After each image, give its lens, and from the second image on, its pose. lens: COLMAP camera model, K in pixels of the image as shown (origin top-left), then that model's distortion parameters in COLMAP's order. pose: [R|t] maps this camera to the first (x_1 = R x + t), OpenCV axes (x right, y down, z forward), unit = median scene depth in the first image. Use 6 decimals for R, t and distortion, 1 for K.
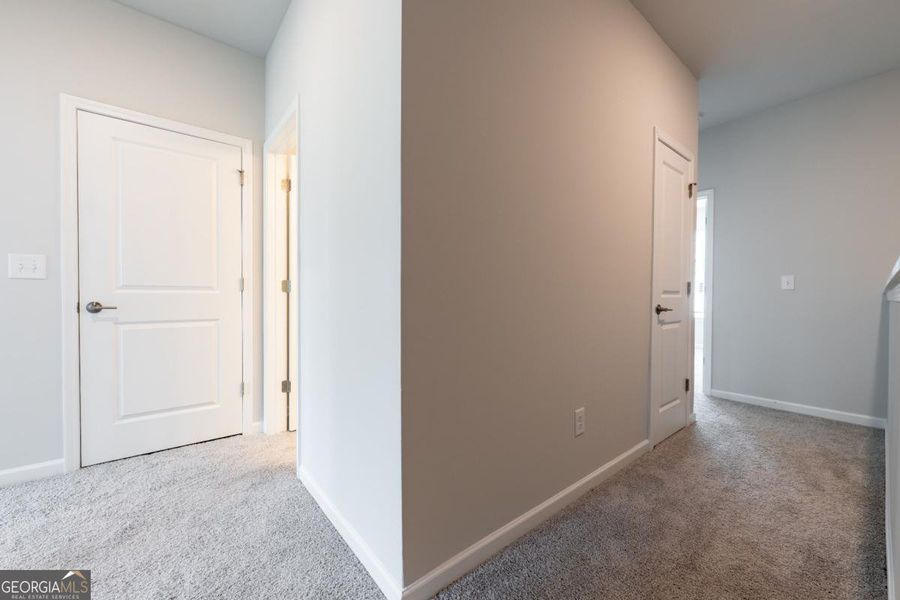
lens RADIAL K [[359.6, 0, 452.3], [0, 359.6, 302.2], [0, 0, 1]] dist [0.001370, 0.000143]
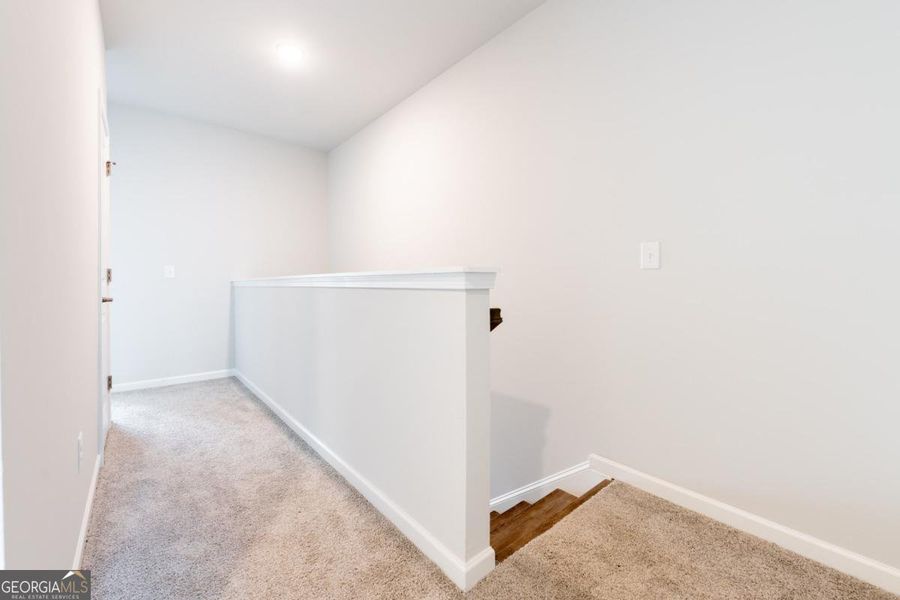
lens RADIAL K [[359.6, 0, 461.3], [0, 359.6, 281.1], [0, 0, 1]] dist [0.001370, 0.000143]
pose [[-0.034995, 0.001804, 0.999386, -0.395322], [0.022135, 0.999754, -0.001029, -0.005041], [-0.999142, 0.022086, -0.035027, 0.205939]]
